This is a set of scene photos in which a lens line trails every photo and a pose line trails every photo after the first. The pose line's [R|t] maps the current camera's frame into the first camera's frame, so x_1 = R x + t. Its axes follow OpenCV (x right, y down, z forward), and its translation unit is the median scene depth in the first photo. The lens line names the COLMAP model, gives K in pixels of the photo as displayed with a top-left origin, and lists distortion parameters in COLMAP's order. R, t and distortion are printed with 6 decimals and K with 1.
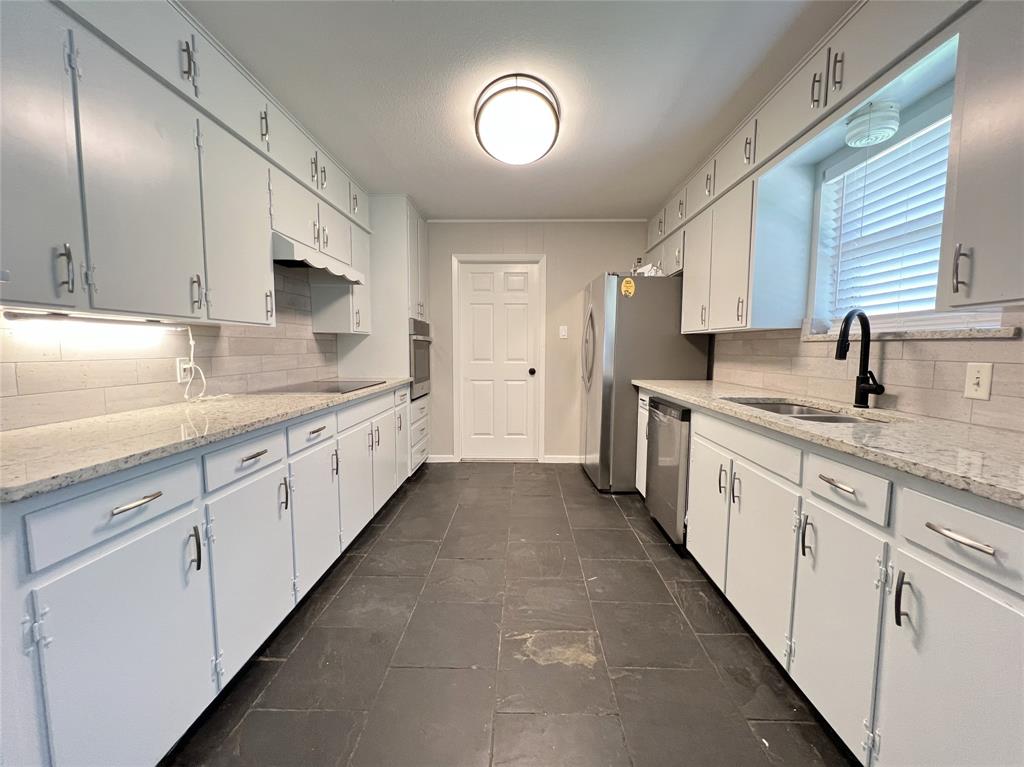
lens RADIAL K [[416.7, 0, 522.9], [0, 416.7, 404.7], [0, 0, 1]] dist [0.000293, -0.000117]
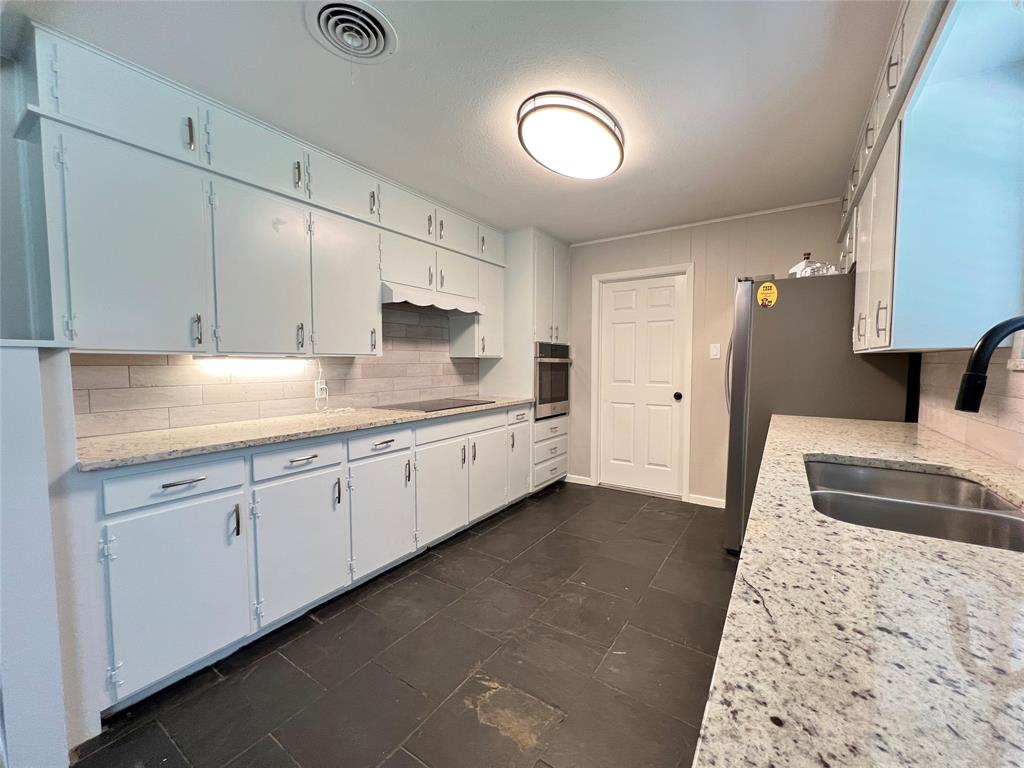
lens RADIAL K [[416.7, 0, 527.3], [0, 416.7, 403.7], [0, 0, 1]] dist [0.000293, -0.000117]
pose [[0.841999, 0.050168, -0.537142, 0.434533], [-0.069658, 0.997442, -0.016034, -0.052822], [0.534963, 0.050917, 0.843340, 0.174592]]
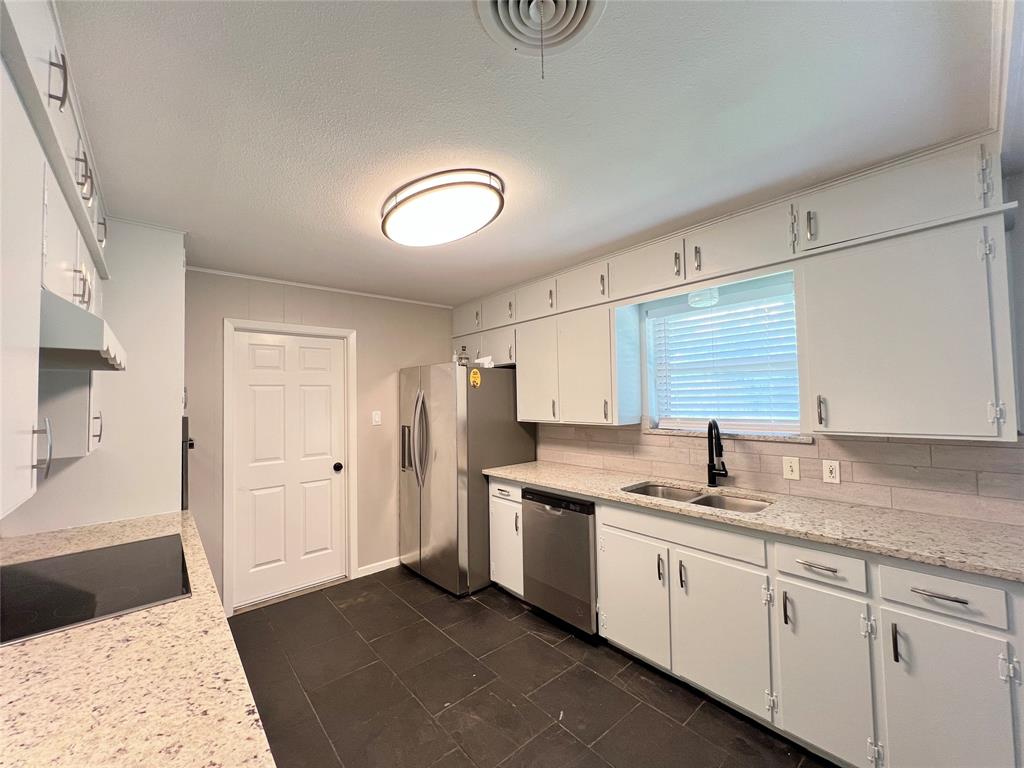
lens RADIAL K [[416.7, 0, 509.7], [0, 416.7, 402.0], [0, 0, 1]] dist [0.000293, -0.000117]
pose [[0.750015, -0.023236, 0.661012, -0.495011], [0.109732, 0.989905, -0.089710, -0.182516], [-0.652254, 0.139818, 0.744993, 0.308092]]
